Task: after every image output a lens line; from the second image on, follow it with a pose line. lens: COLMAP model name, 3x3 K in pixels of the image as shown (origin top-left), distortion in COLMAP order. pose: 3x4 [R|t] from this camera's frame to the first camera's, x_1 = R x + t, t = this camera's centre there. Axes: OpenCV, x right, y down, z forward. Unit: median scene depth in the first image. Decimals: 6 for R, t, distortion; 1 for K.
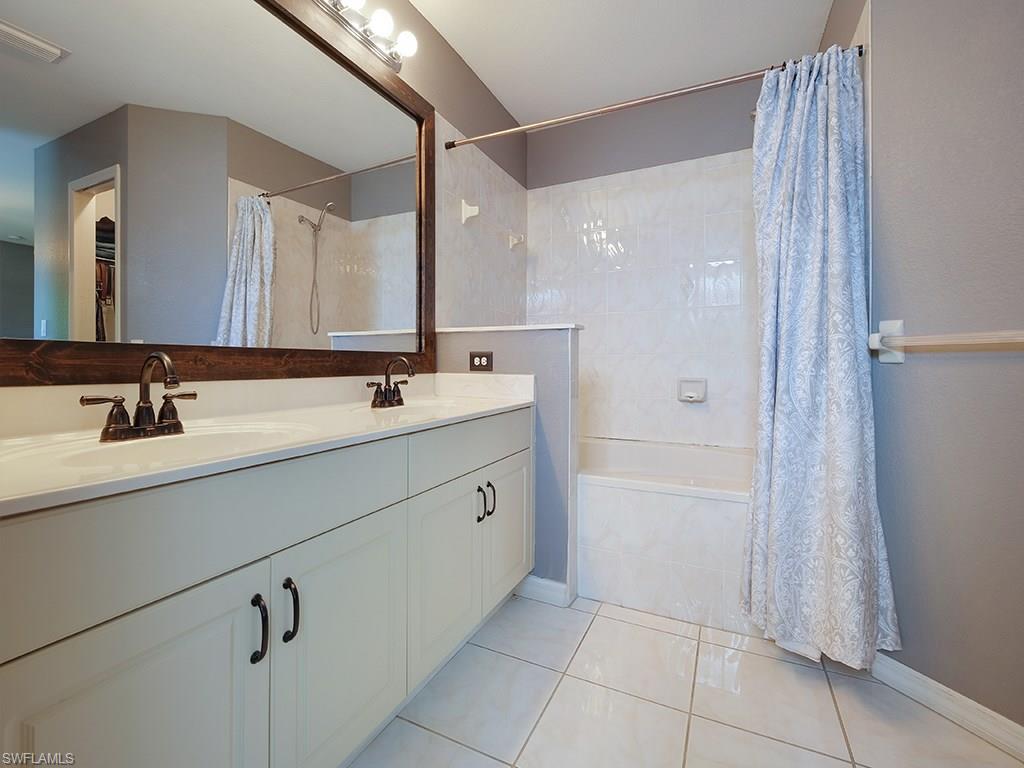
lens RADIAL K [[452.3, 0, 510.8], [0, 452.3, 367.3], [0, 0, 1]] dist [0.002992, 0.000633]
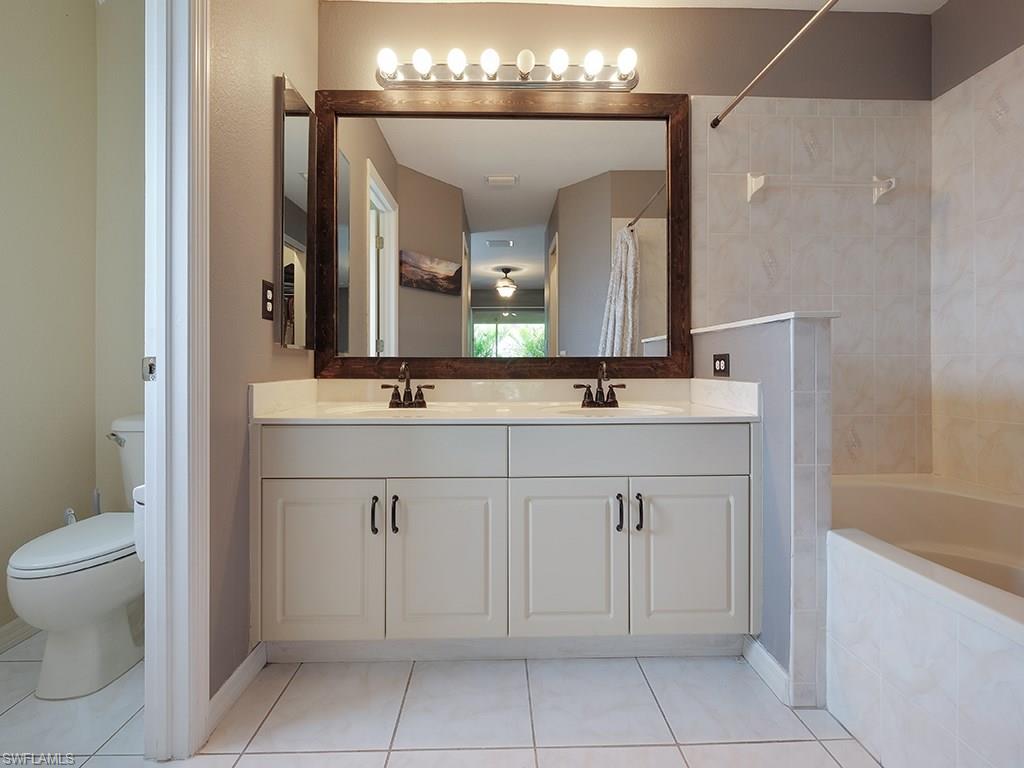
lens RADIAL K [[451.4, 0, 510.9], [0, 451.4, 370.3], [0, 0, 1]] dist [0.001197, -0.000453]
pose [[0.474067, 0.005507, -0.880472, 0.489746], [-0.006430, 0.999975, 0.002793, -0.003552], [0.880465, 0.004337, 0.474091, 0.243863]]
